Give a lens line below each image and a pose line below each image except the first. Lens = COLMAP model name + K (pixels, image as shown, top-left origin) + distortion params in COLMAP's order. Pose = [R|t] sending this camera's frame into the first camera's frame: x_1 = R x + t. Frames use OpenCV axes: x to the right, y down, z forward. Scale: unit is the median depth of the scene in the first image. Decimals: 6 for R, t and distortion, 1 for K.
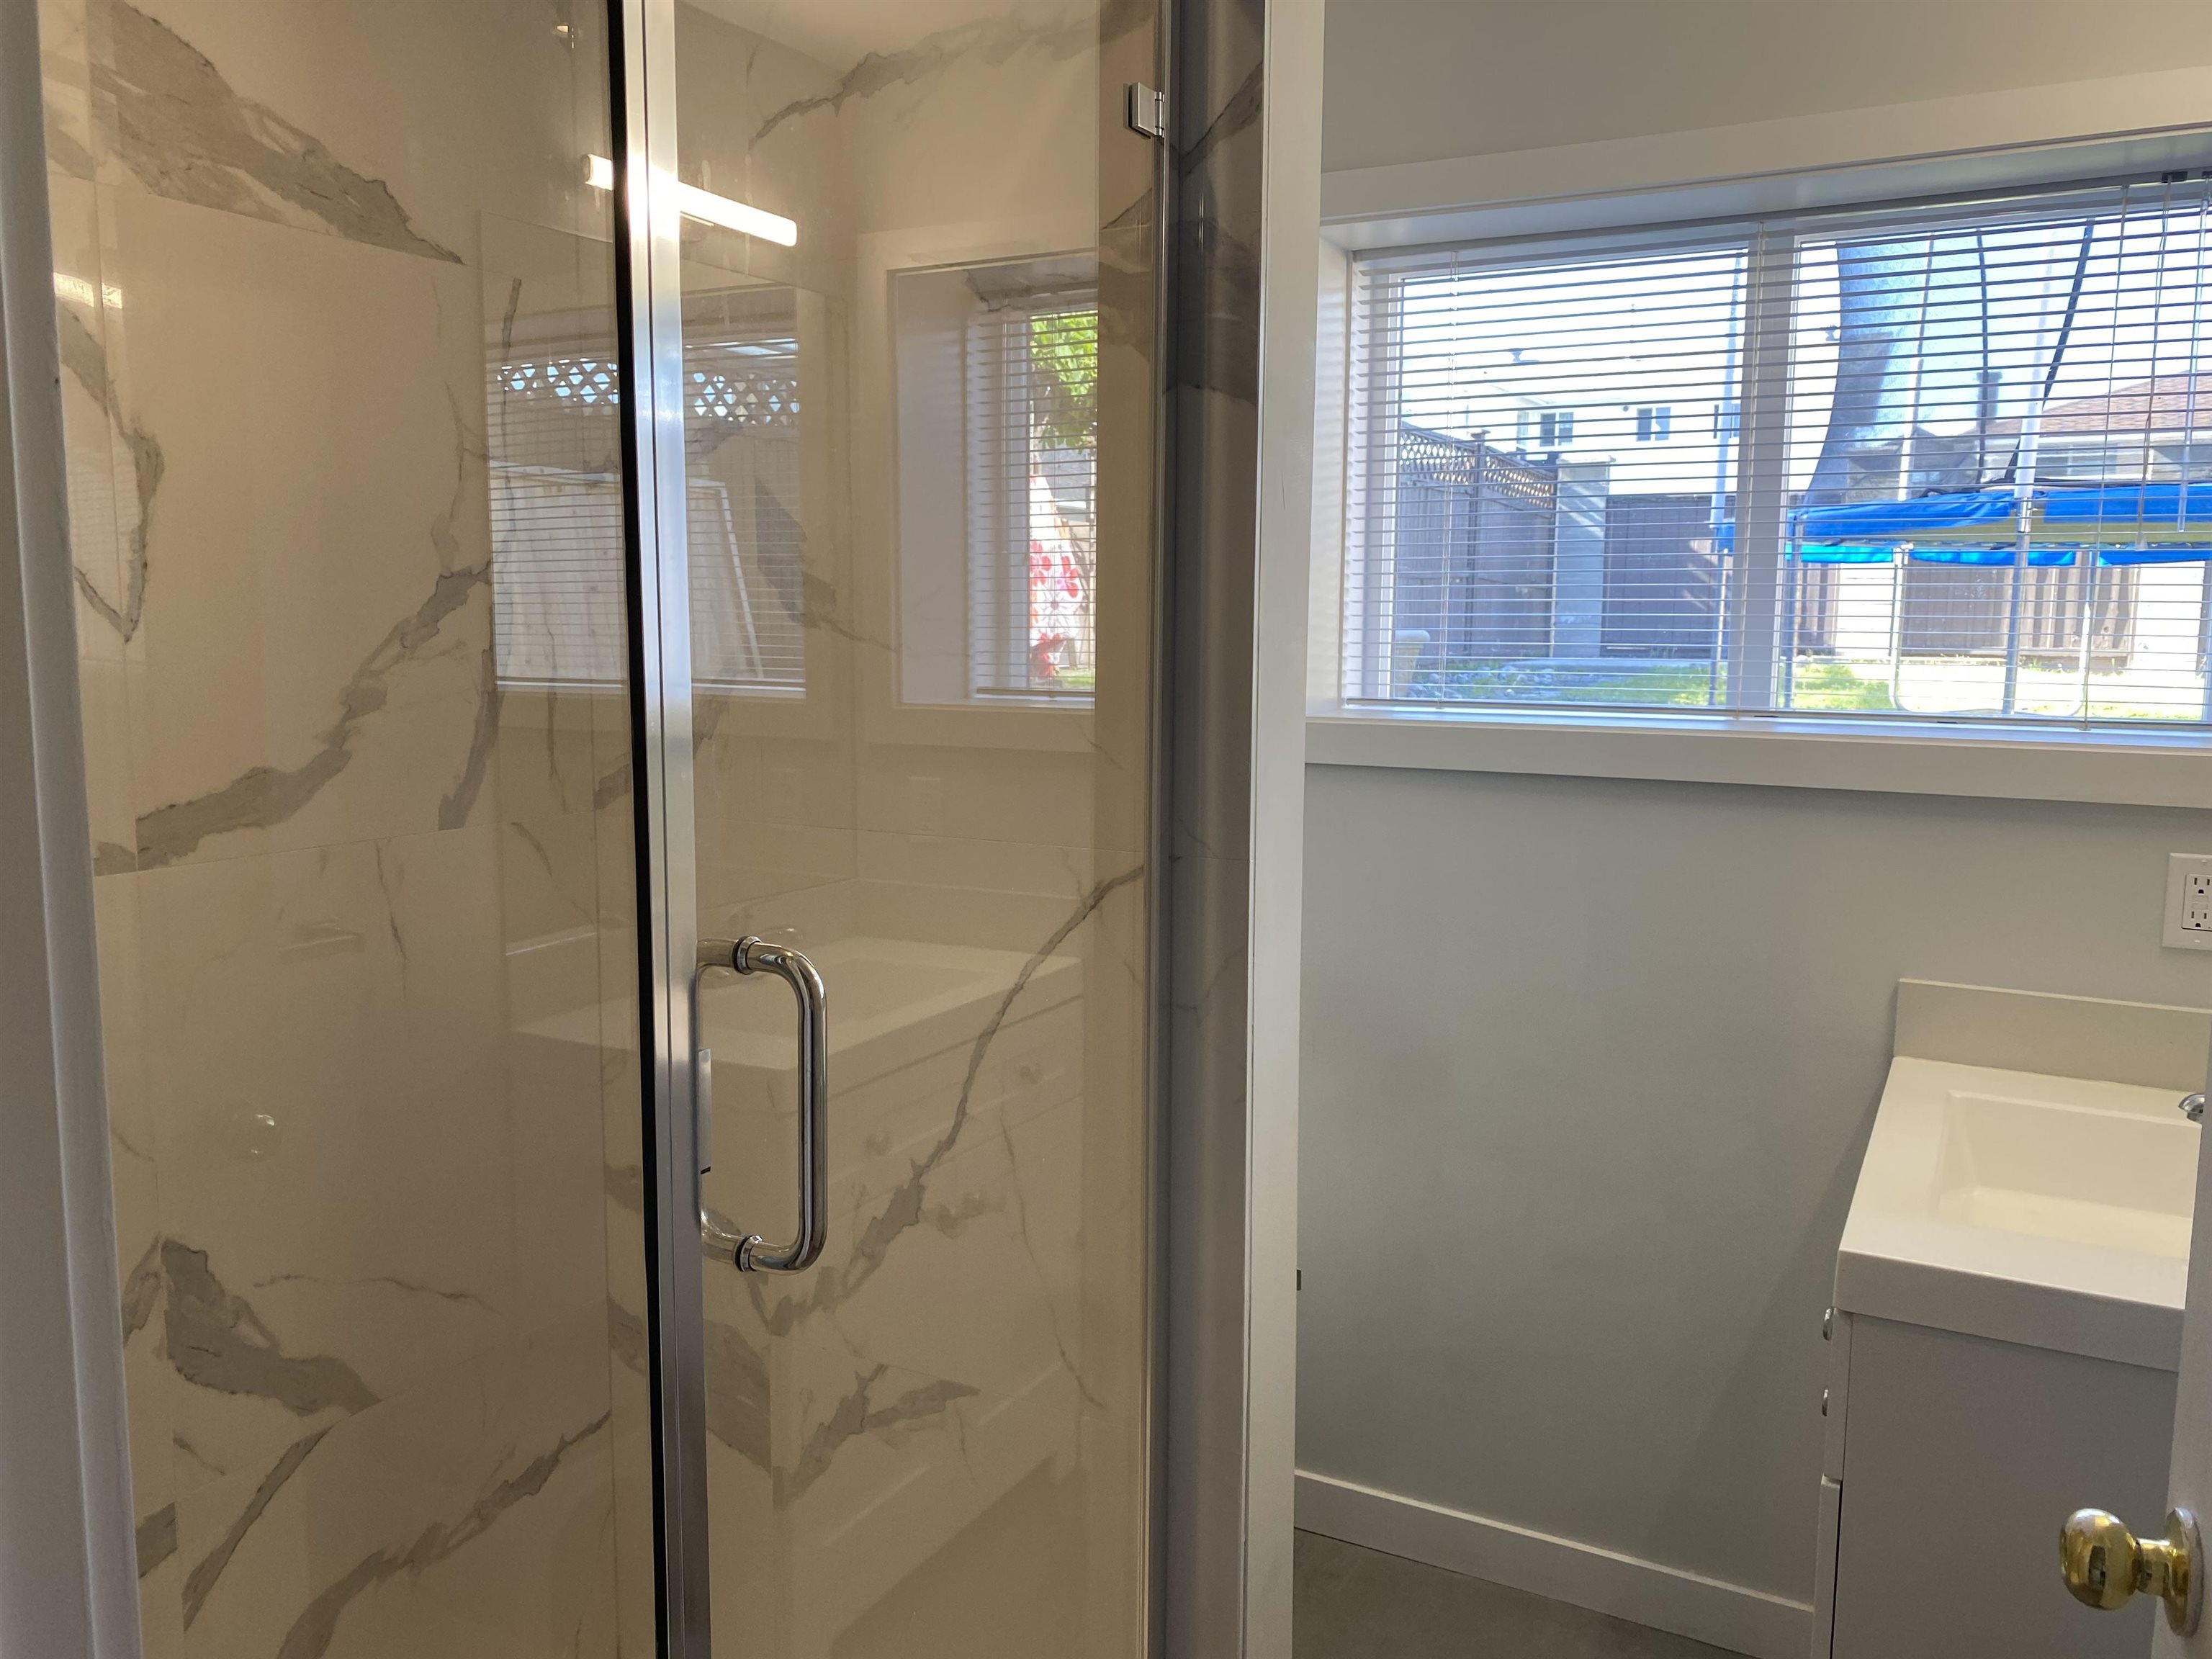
lens RADIAL K [[1703.6, 0, 1108.0], [0, 1703.6, 822.5], [0, 0, 1]] dist [0.041434, -0.036332]
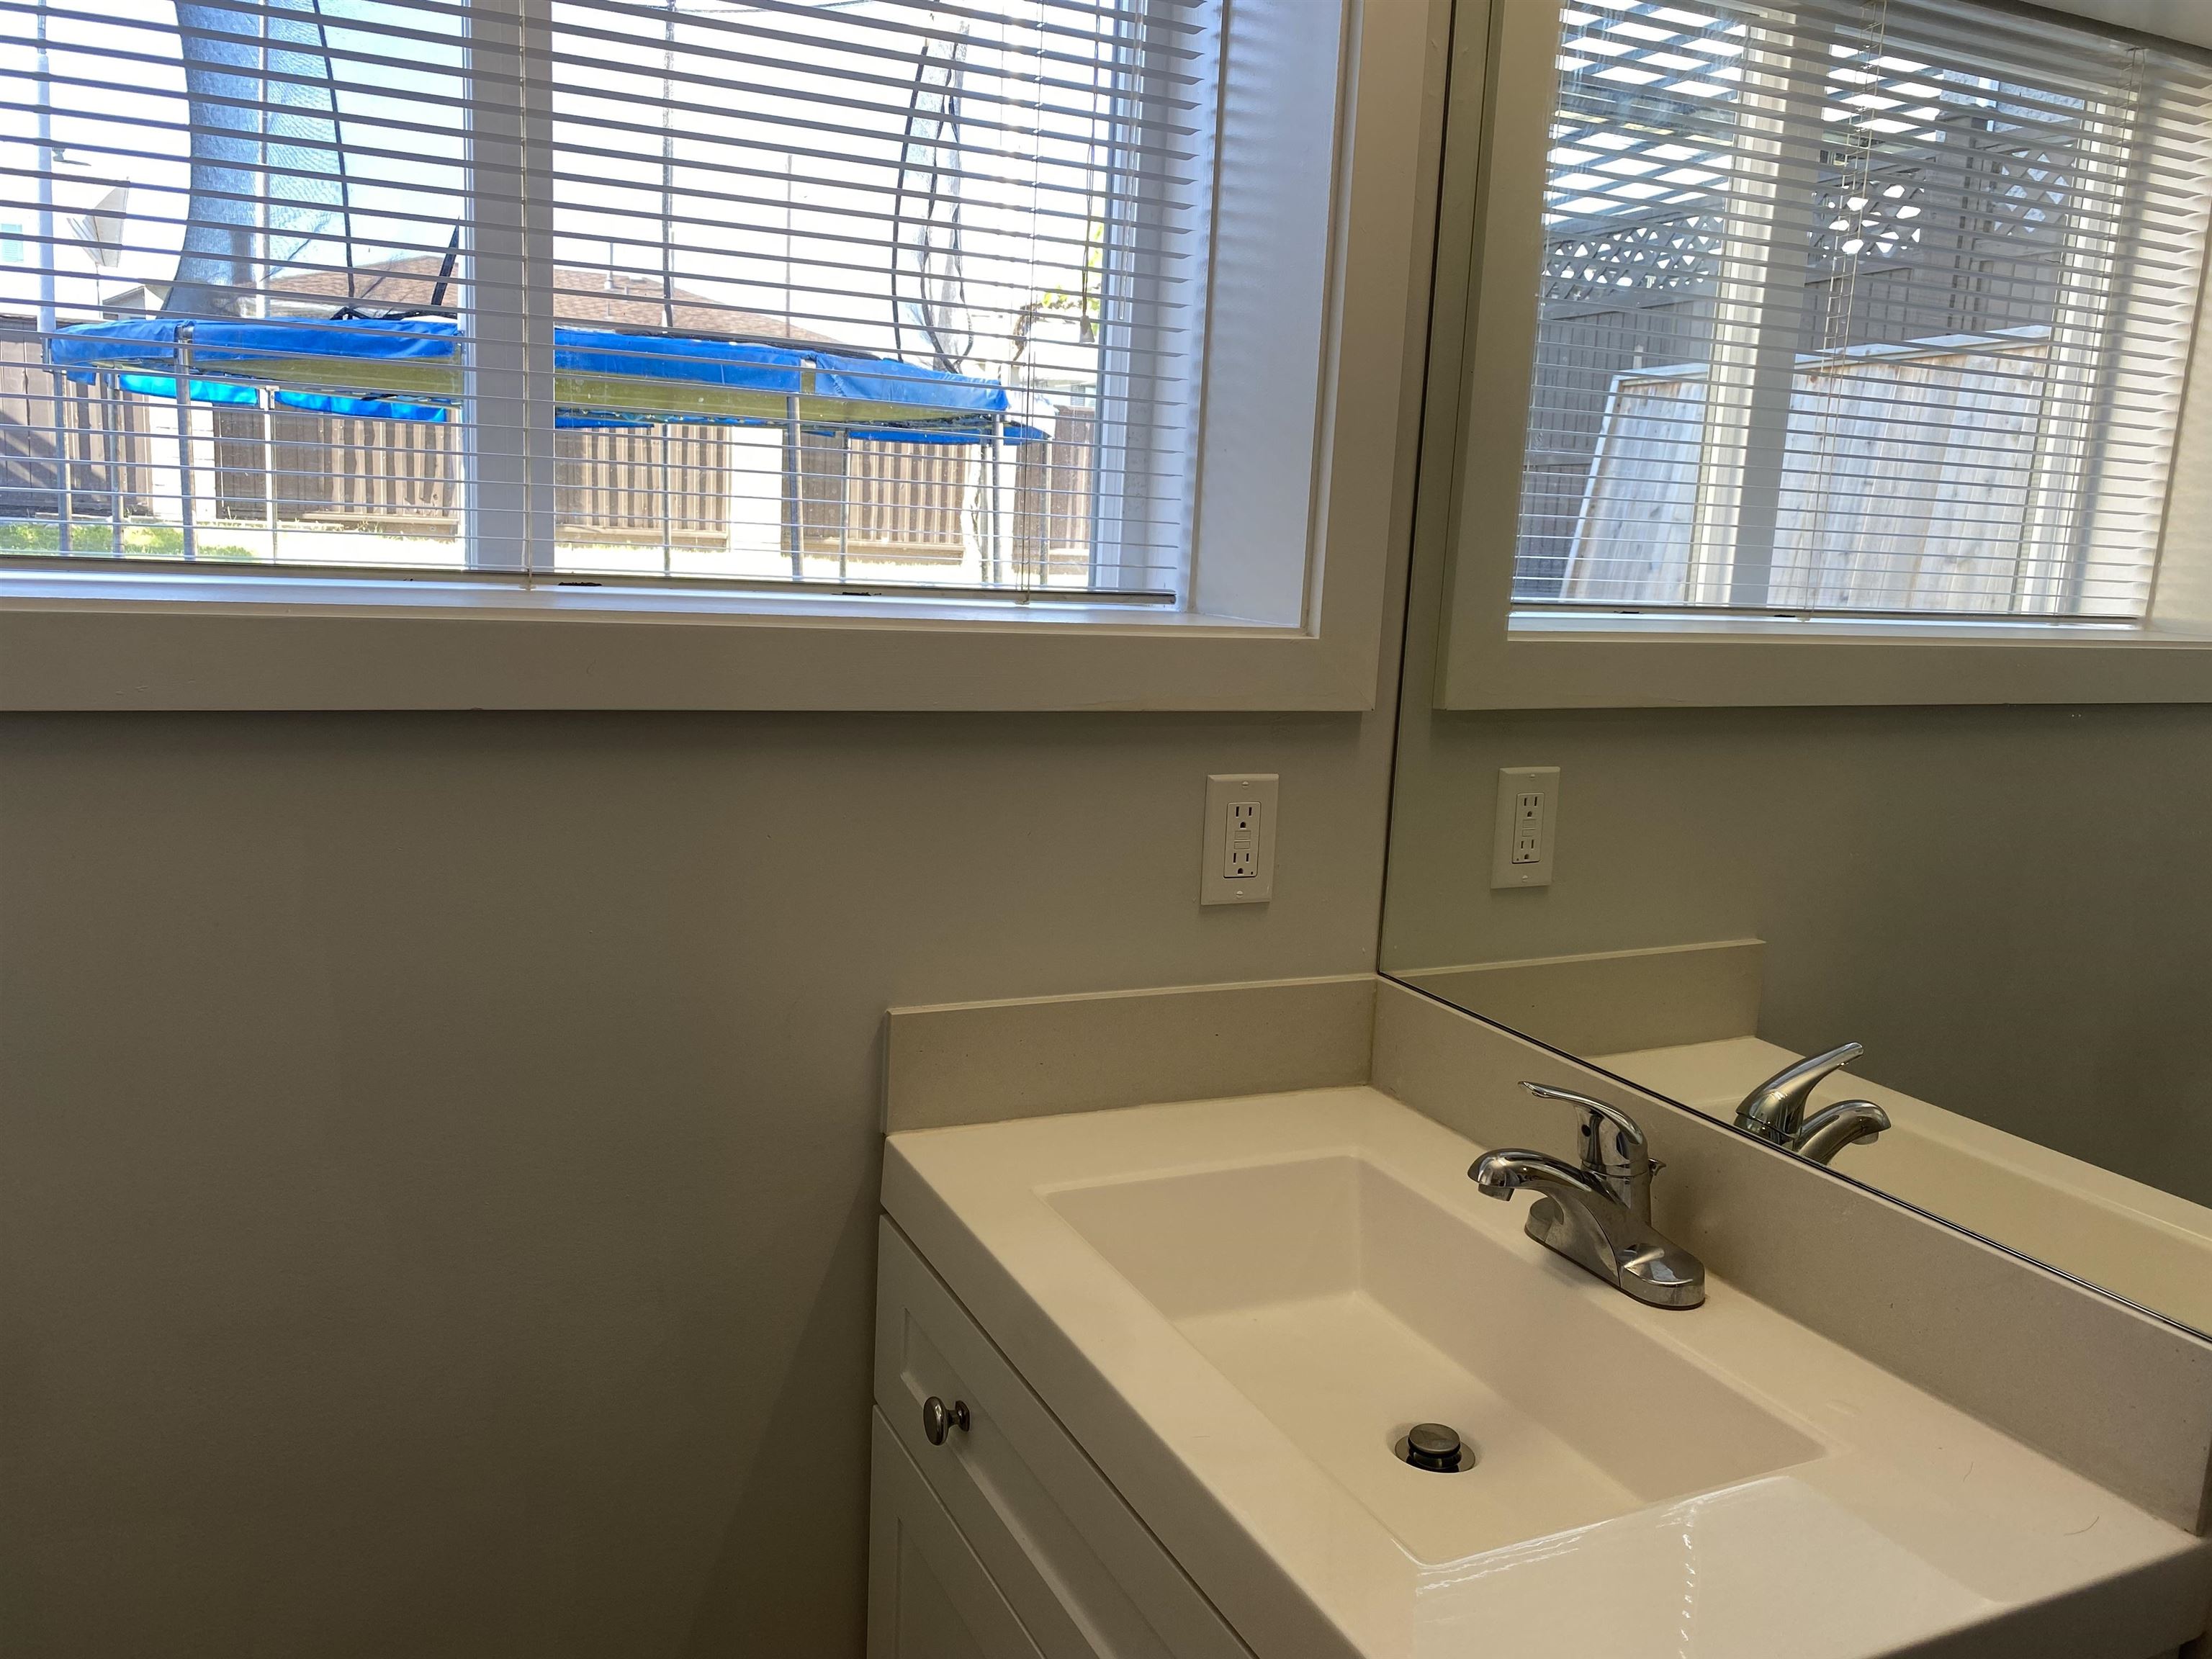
lens RADIAL K [[1703.6, 0, 1104.0], [0, 1703.6, 828.1], [0, 0, 1]] dist [0.041434, -0.036332]
pose [[0.599588, -0.116226, 0.791824, 0.030713], [0.054431, 0.993030, 0.104543, -0.035301], [-0.798456, -0.019583, 0.601735, 0.591153]]
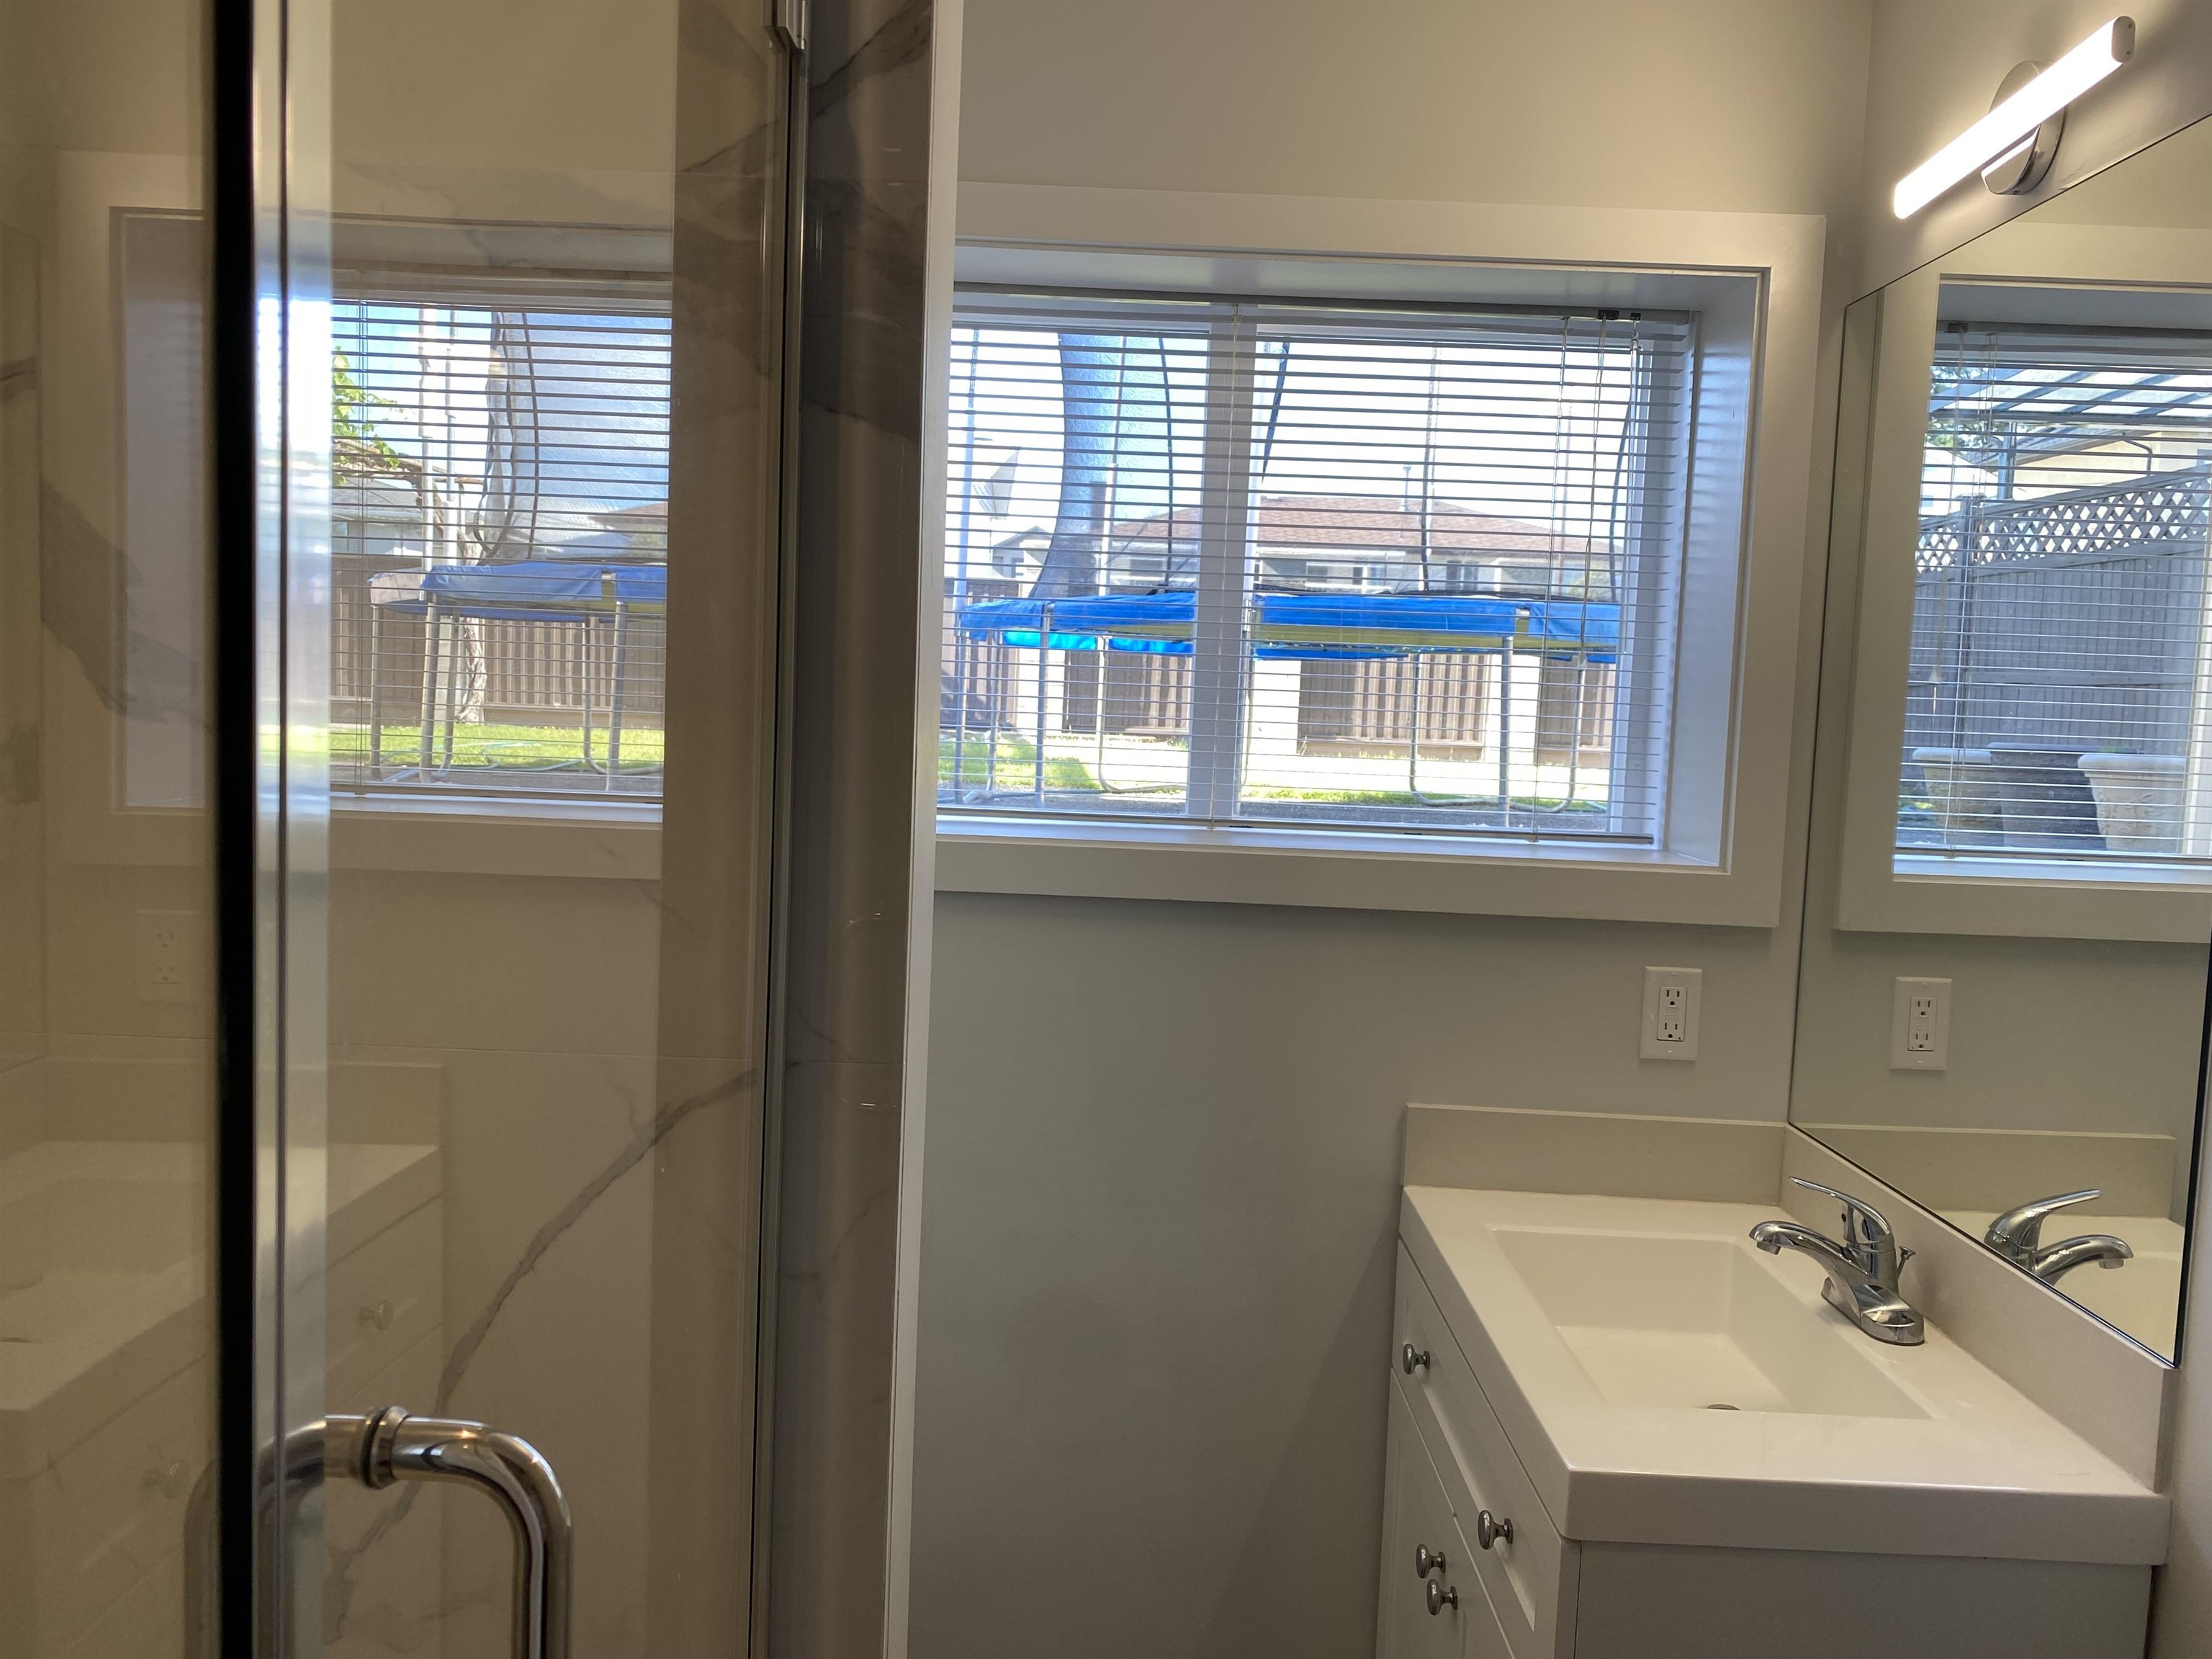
lens RADIAL K [[1703.6, 0, 1112.2], [0, 1703.6, 831.8], [0, 0, 1]] dist [0.041434, -0.036332]
pose [[0.883860, -0.009265, 0.467660, -0.134945], [0.024180, 0.999372, -0.025900, -0.042477], [-0.467126, 0.034200, 0.883529, 0.236431]]
